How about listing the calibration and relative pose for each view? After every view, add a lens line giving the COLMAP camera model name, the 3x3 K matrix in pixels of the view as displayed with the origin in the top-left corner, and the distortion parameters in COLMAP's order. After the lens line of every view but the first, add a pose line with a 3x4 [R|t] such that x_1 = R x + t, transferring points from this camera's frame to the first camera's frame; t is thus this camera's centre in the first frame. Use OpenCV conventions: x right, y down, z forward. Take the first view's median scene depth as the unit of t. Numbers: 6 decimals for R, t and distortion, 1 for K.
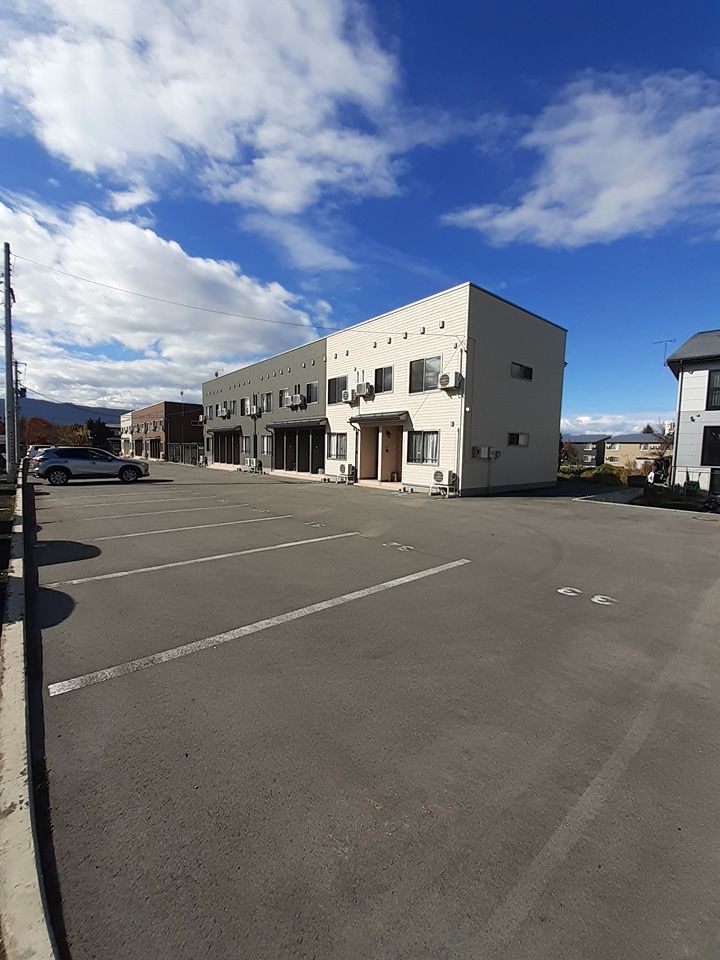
lens RADIAL K [[383.9, 0, 360.0], [0, 383.9, 480.0], [0, 0, 1]] dist [-0.000086, -0.008231]
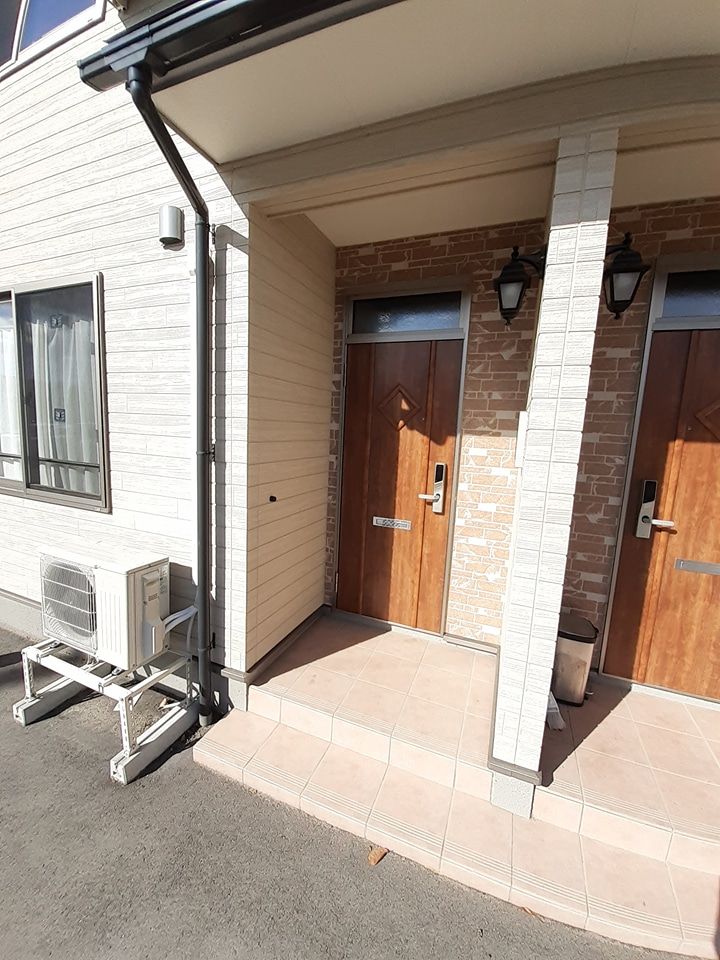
lens RADIAL K [[383.9, 0, 360.0], [0, 383.9, 480.0], [0, 0, 1]] dist [-0.000086, -0.008231]
pose [[0.878955, -0.042737, 0.474985, -0.020646], [0.009672, 0.997369, 0.071841, -0.062705], [-0.476806, -0.058551, 0.877056, 0.770544]]
